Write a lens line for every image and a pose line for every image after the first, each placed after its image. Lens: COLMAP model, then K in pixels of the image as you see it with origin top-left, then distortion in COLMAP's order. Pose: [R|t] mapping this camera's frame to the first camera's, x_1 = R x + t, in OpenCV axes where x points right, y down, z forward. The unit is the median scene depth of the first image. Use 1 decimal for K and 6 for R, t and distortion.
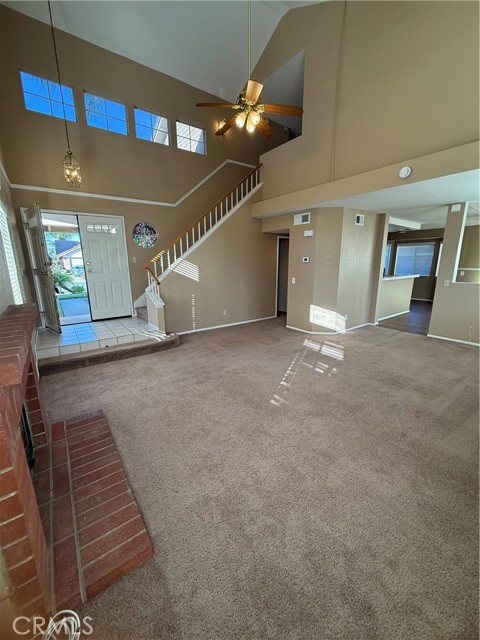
lens RADIAL K [[255.1, 0, 239.8], [0, 255.1, 318.2], [0, 0, 1]] dist [-0.000264, 0.000486]
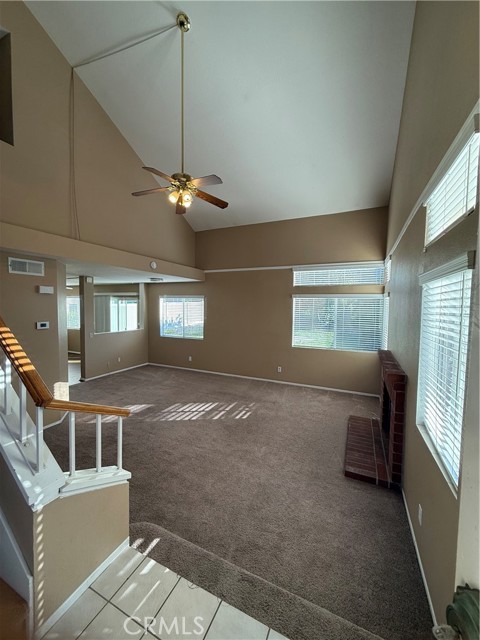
lens RADIAL K [[255.1, 0, 239.8], [0, 255.1, 318.2], [0, 0, 1]] dist [-0.000264, 0.000486]
pose [[-0.483115, -0.040687, 0.874611, -0.758740], [0.188100, 0.970772, 0.149063, -0.308720], [-0.855113, 0.236529, -0.461341, 1.053031]]
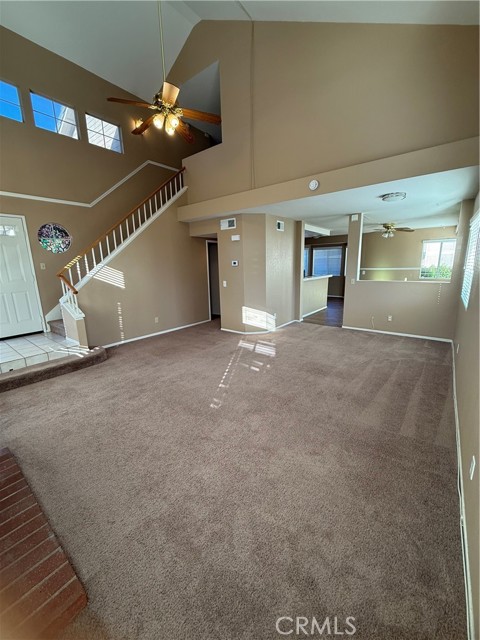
lens RADIAL K [[255.1, 0, 239.8], [0, 255.1, 318.2], [0, 0, 1]] dist [-0.000264, 0.000486]
pose [[0.965441, -0.069797, 0.251103, 0.004018], [0.073589, 0.997272, -0.005733, -0.000059], [-0.250018, 0.024013, 0.967943, 0.000082]]
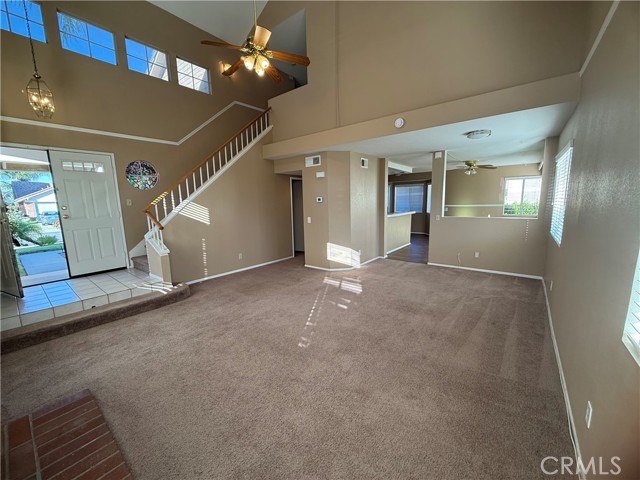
lens RADIAL K [[255.1, 0, 318.2], [0, 255.1, 240.0], [0, 0, 1]] dist [-0.000264, 0.000486]
pose [[0.966978, -0.053691, 0.249141, -0.016523], [0.072015, 0.995282, -0.065021, 0.001154], [-0.244474, 0.080816, 0.966282, 0.015580]]
